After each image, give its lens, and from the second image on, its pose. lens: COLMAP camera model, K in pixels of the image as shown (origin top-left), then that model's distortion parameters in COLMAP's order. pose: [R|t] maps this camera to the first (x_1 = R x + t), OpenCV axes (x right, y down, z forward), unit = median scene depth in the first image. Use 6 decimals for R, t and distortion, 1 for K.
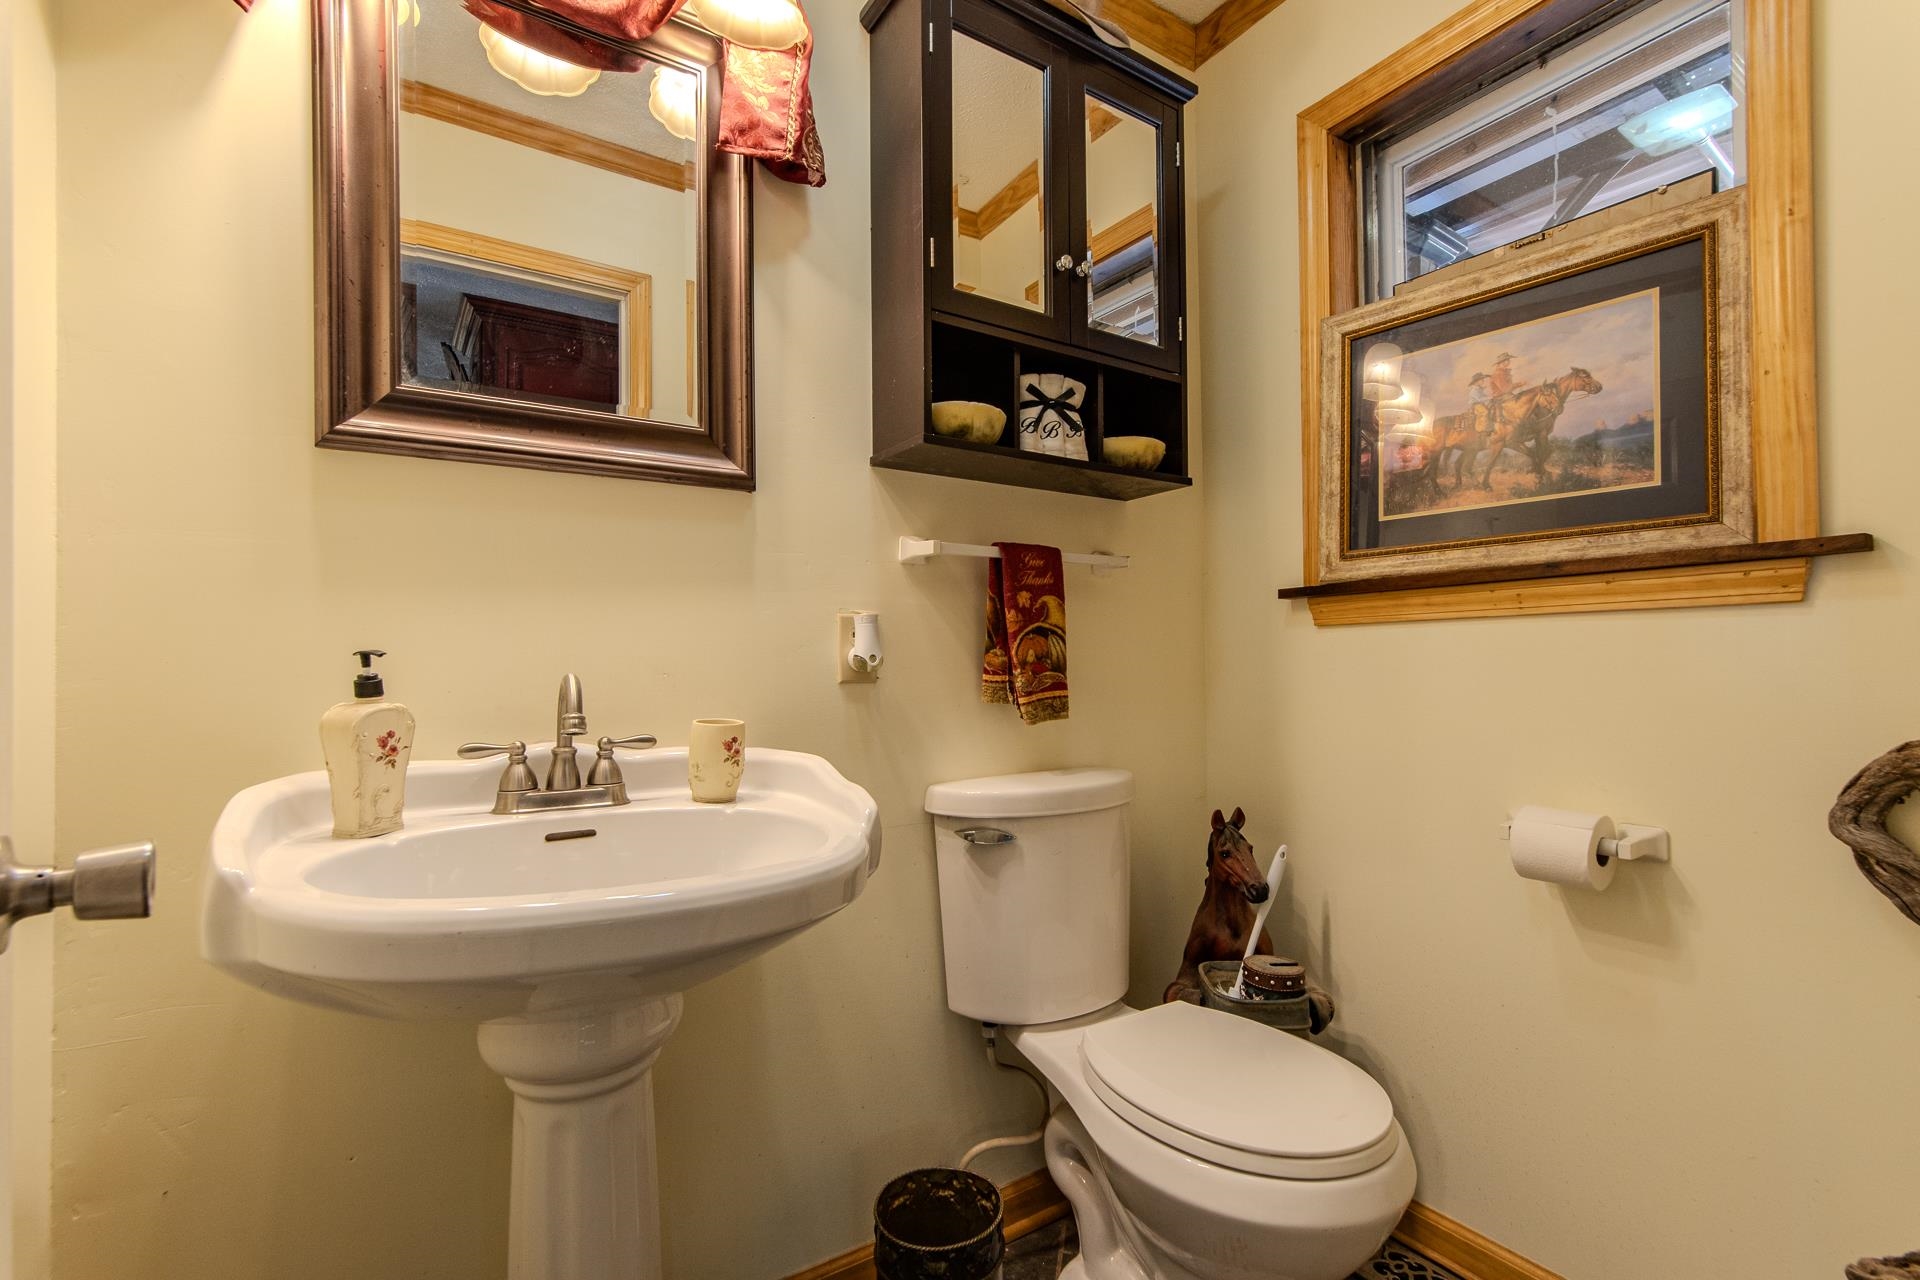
lens RADIAL K [[840.1, 0, 953.9], [0, 840.1, 652.8], [0, 0, 1]] dist [-0.000288, 0.001620]
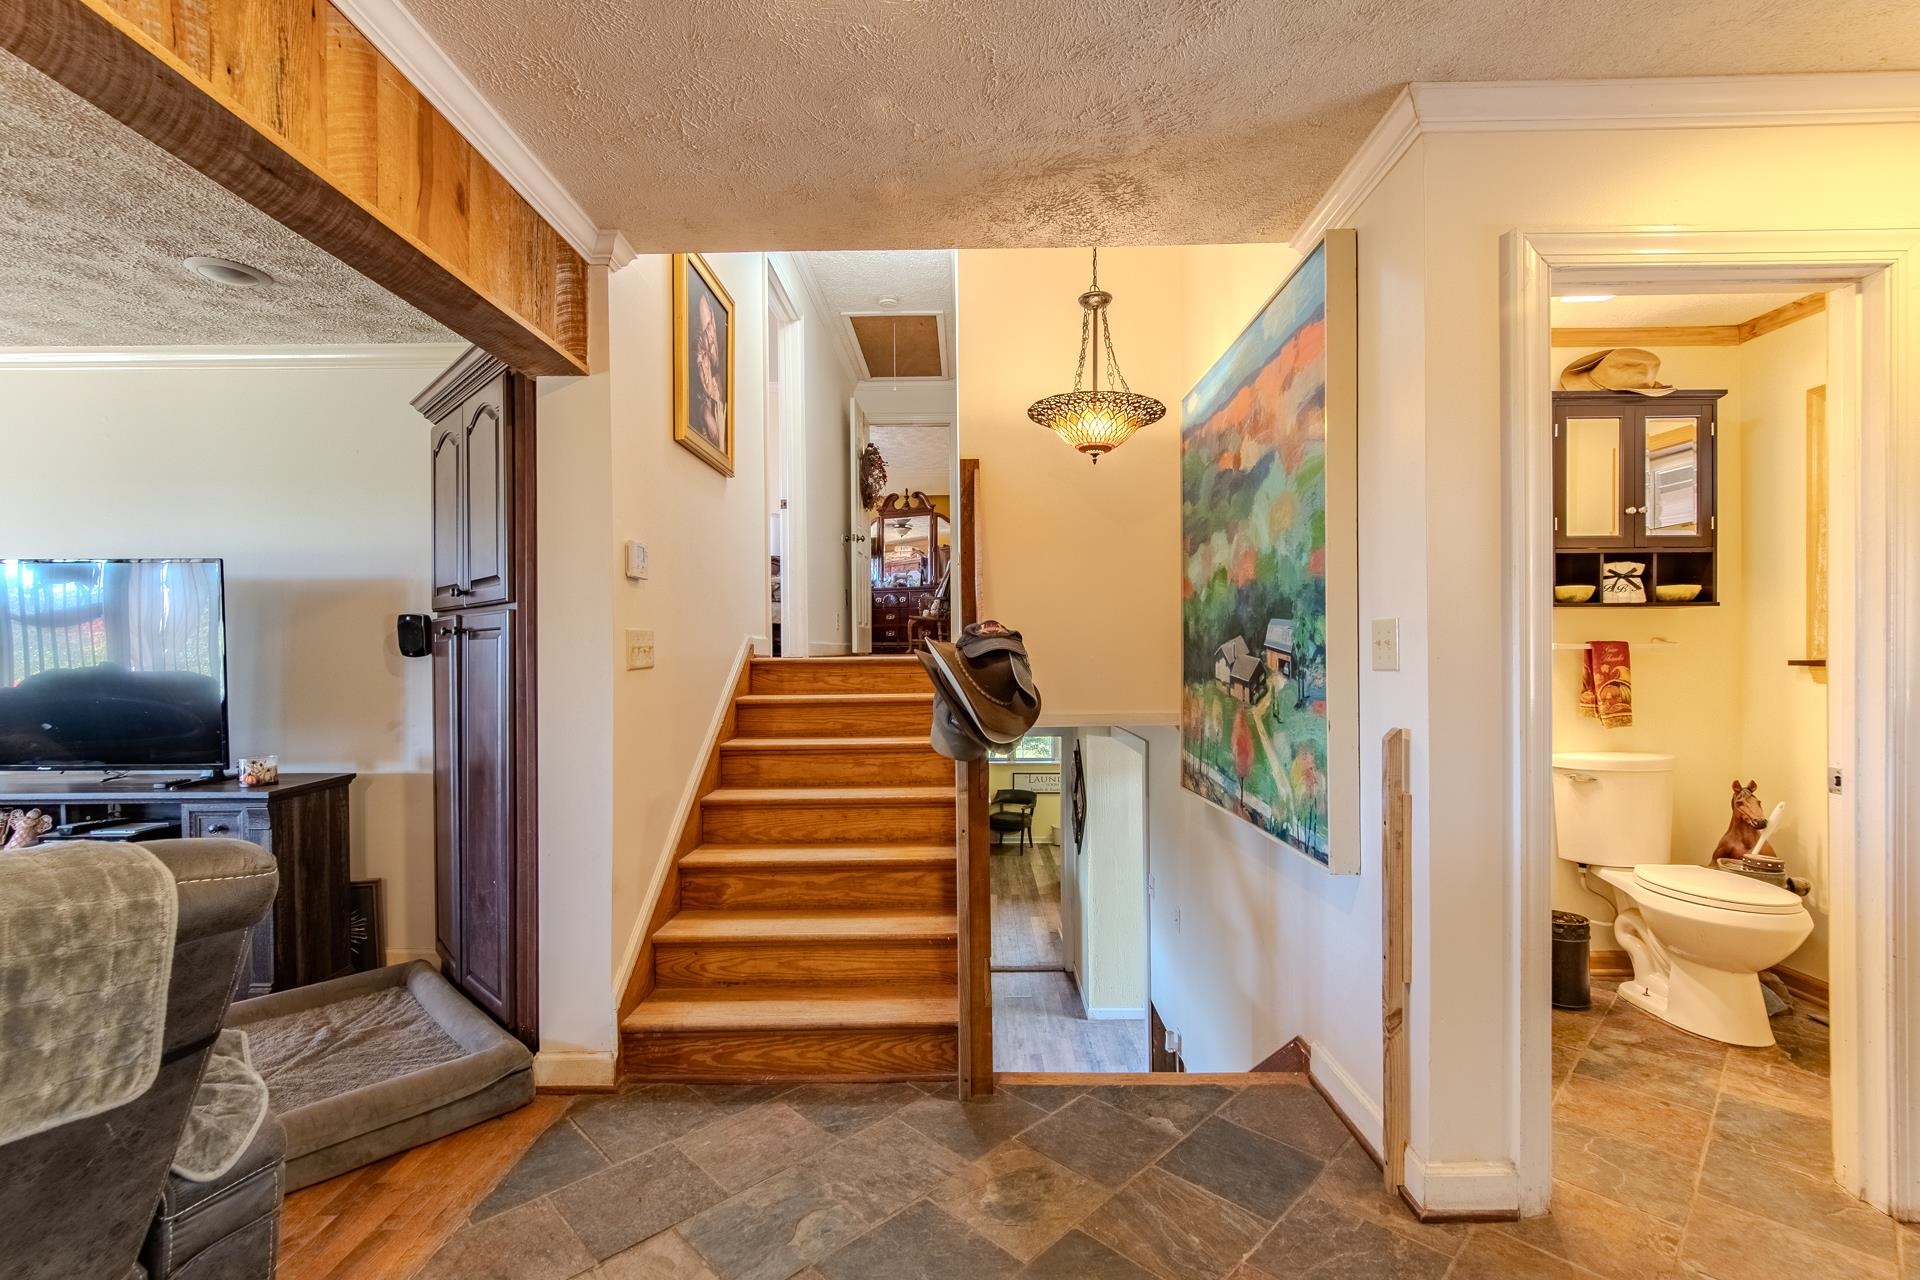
lens RADIAL K [[840.1, 0, 953.9], [0, 840.1, 652.8], [0, 0, 1]] dist [-0.000288, 0.001620]
pose [[0.829393, 0.007185, -0.558620, -0.092712], [0.002648, 0.999855, 0.016792, -0.142624], [0.558660, -0.015407, 0.829254, -1.641929]]
